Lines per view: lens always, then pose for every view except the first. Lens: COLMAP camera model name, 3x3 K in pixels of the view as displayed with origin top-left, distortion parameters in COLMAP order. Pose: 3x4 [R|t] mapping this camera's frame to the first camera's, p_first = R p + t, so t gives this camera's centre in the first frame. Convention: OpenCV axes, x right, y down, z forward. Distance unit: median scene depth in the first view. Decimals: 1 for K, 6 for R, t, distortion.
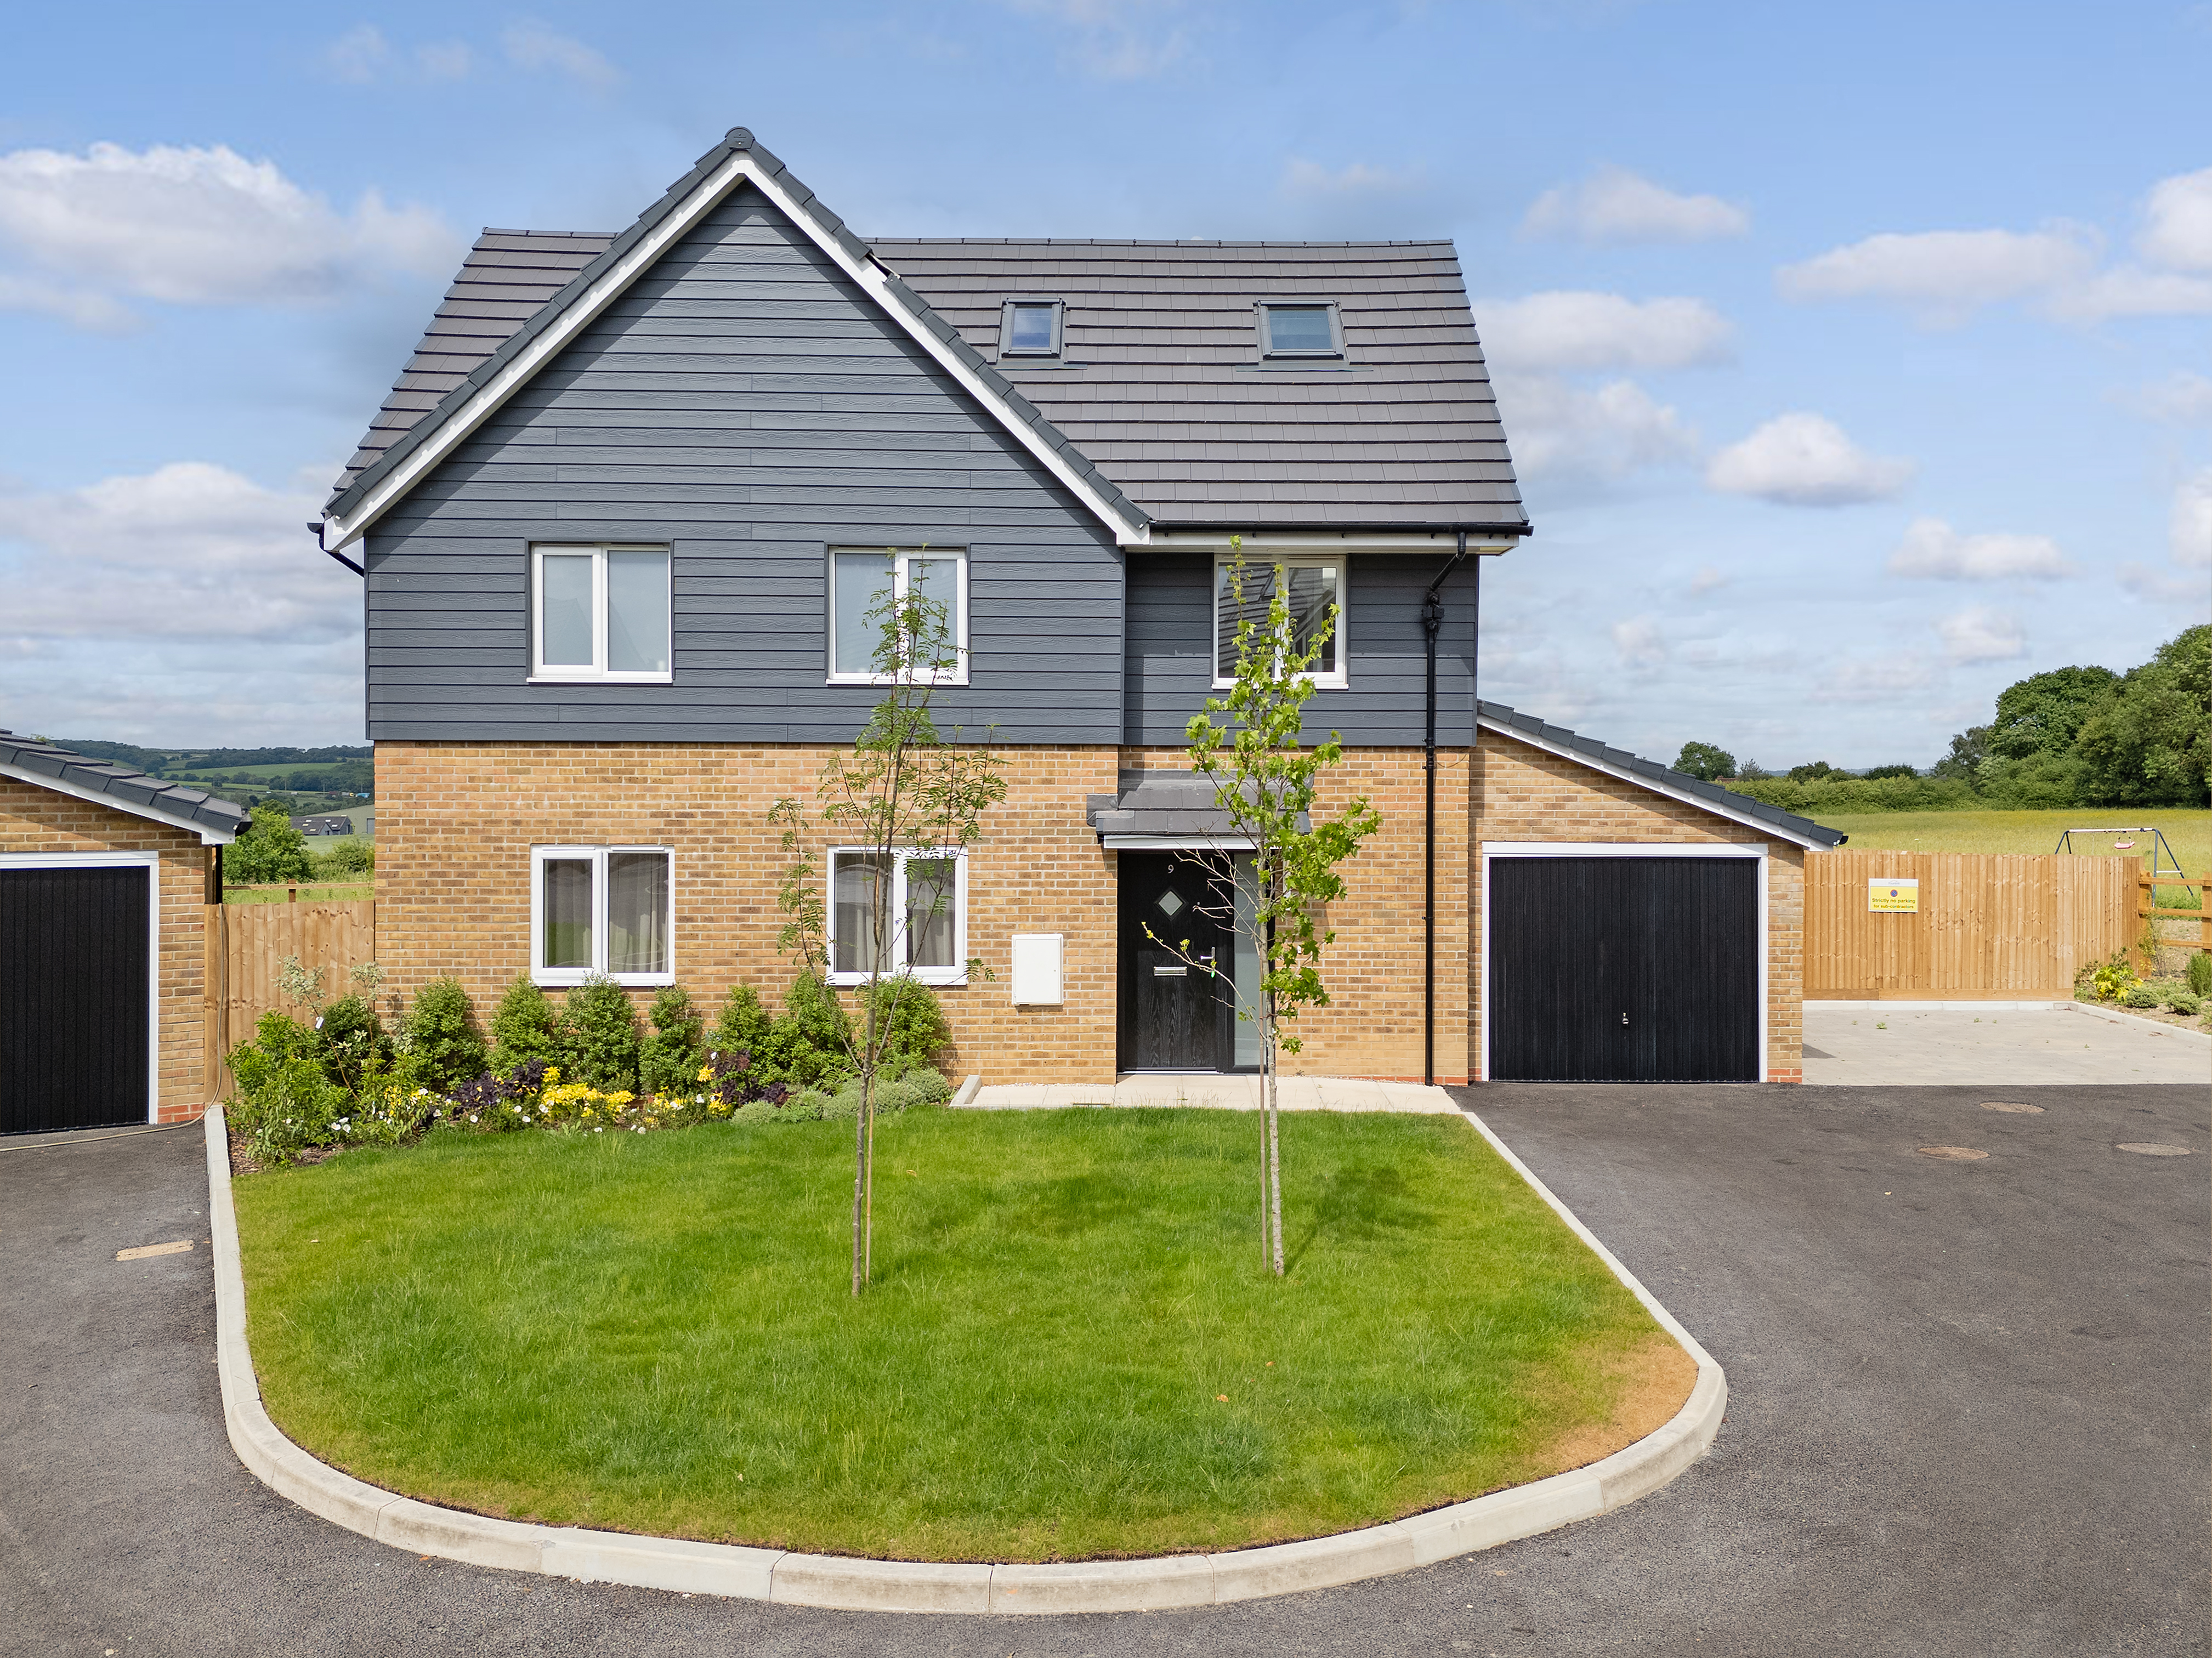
lens RADIAL K [[1698.7, 0, 1135.1], [0, 1698.7, 818.7], [0, 0, 1]] dist [0.065367, -0.055722]
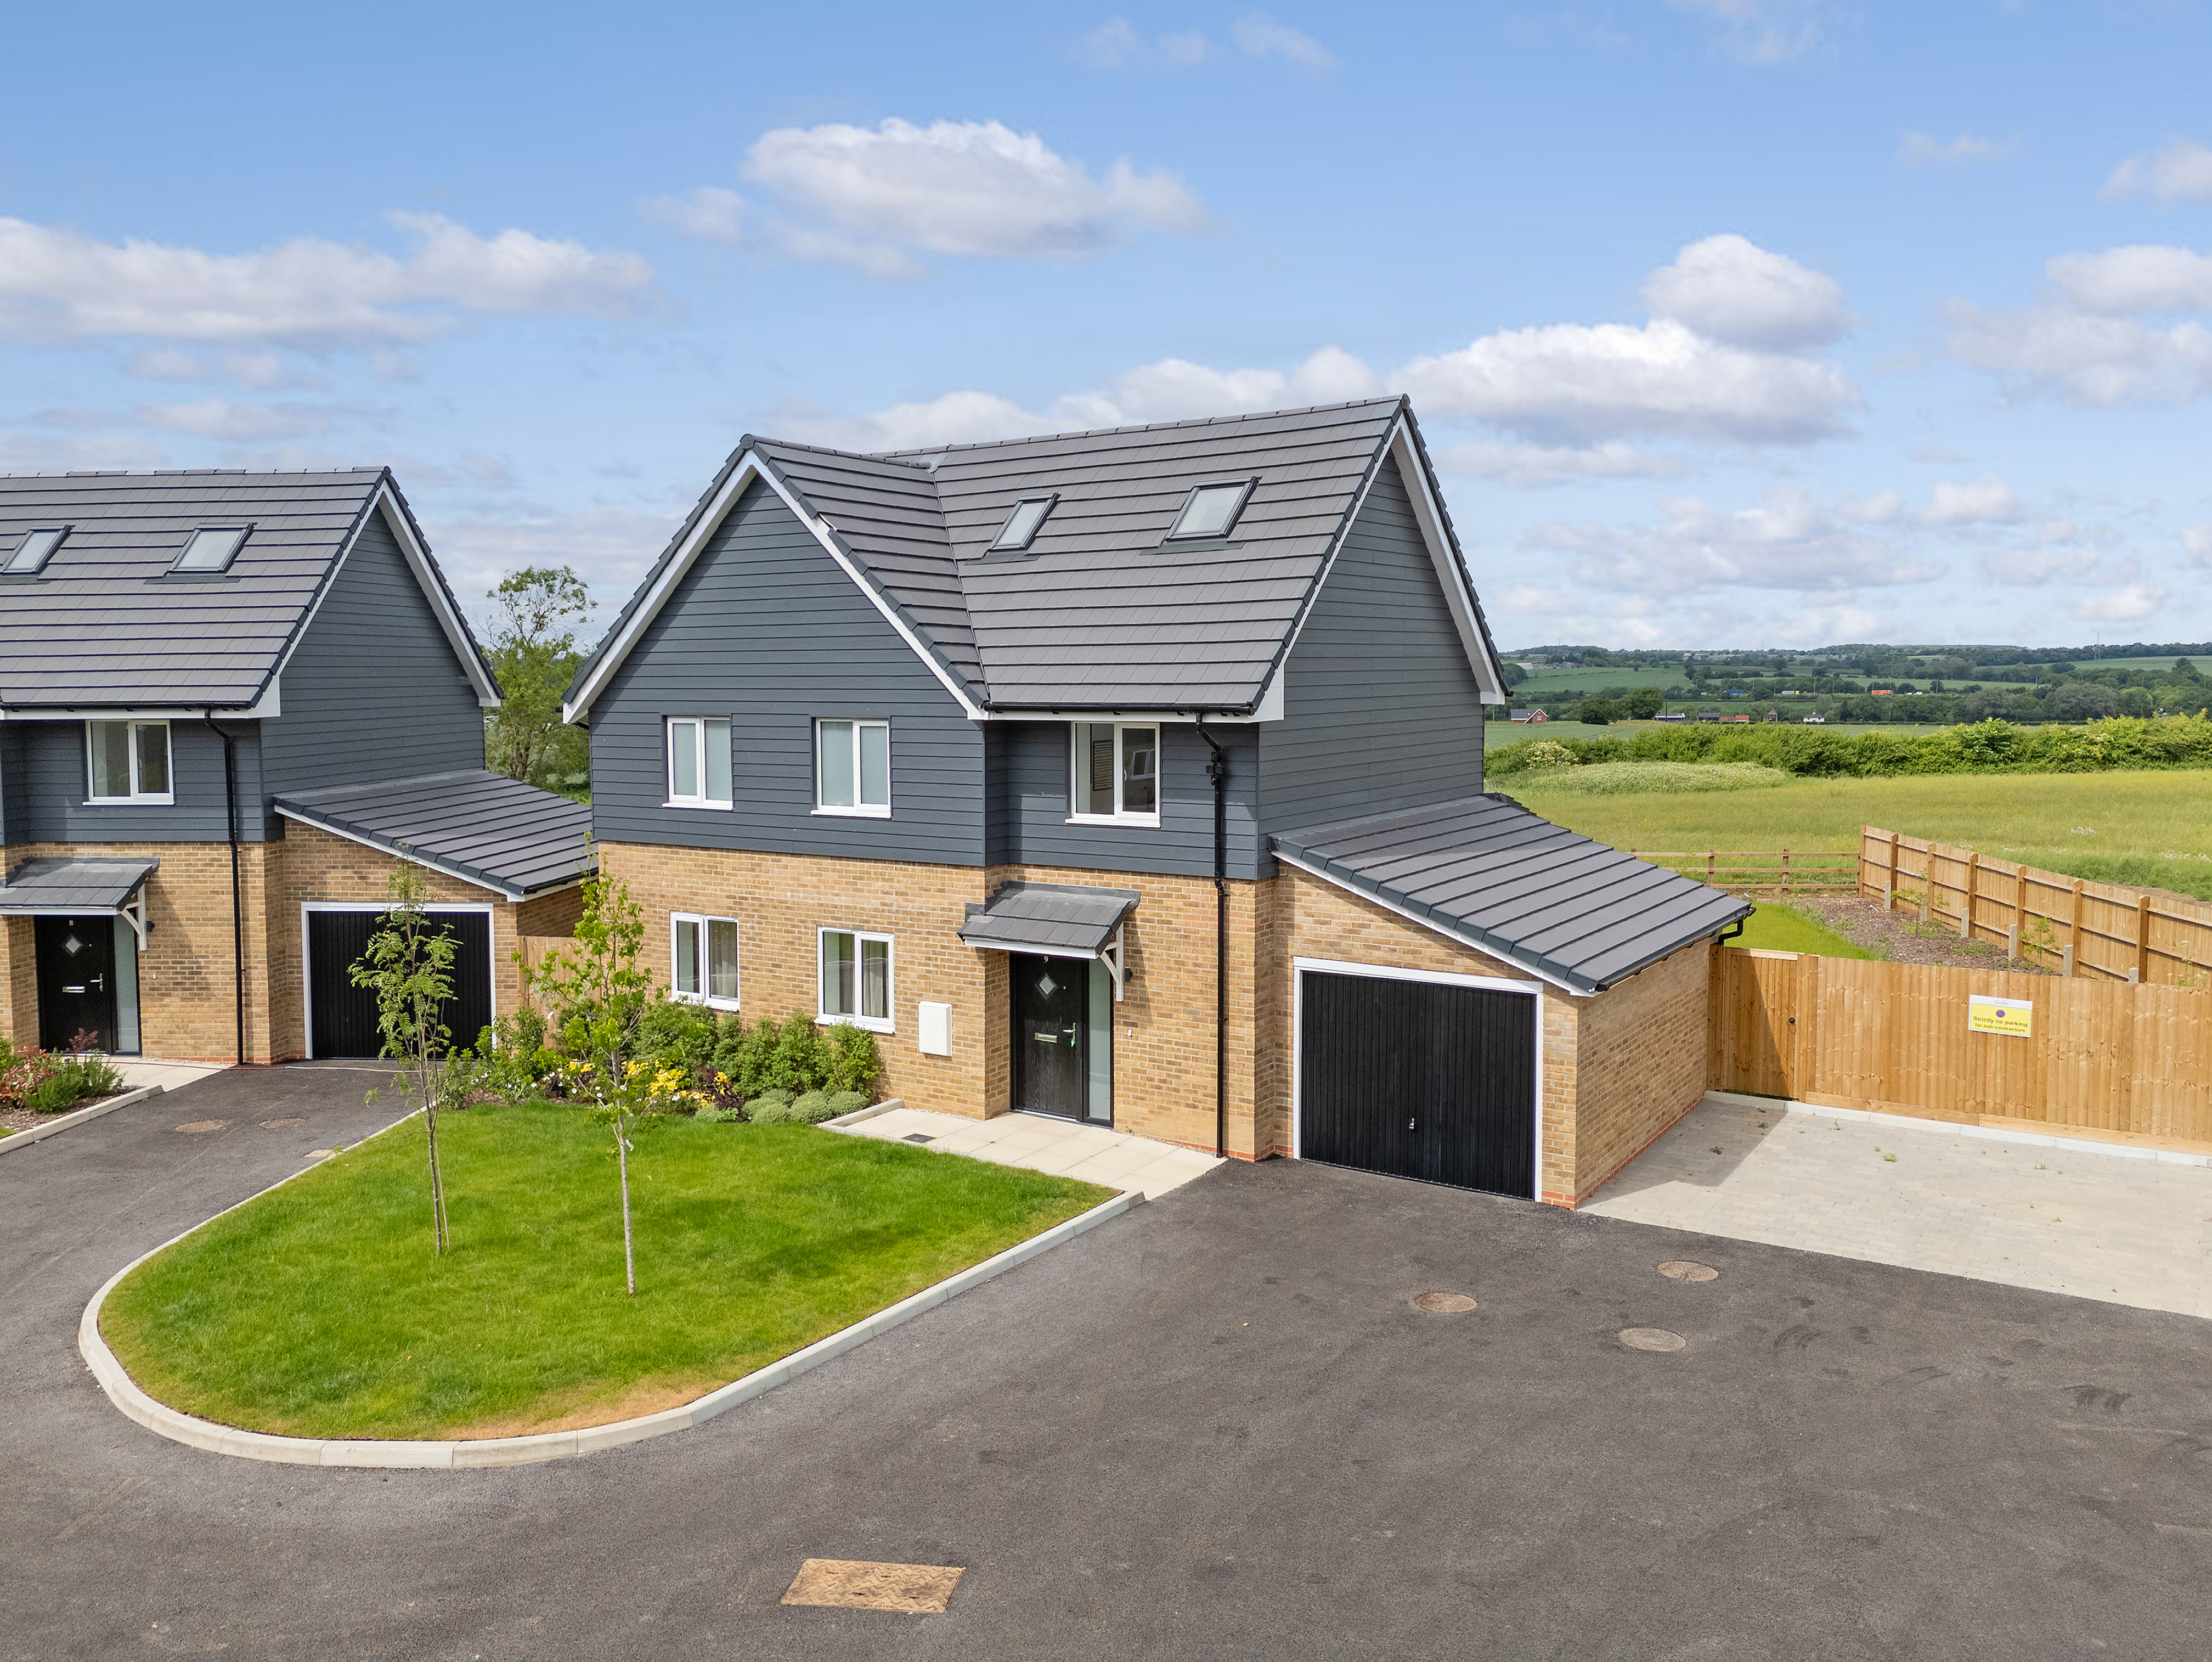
lens RADIAL K [[1629.0, 0, 1081.4], [0, 1629.0, 795.7], [0, 0, 1]] dist [0.049219, -0.028452]
pose [[0.826713, 0.036566, -0.561435, 0.735563], [-0.009097, 0.998624, 0.051645, -0.158971], [0.562551, -0.037588, 0.825908, 0.000131]]
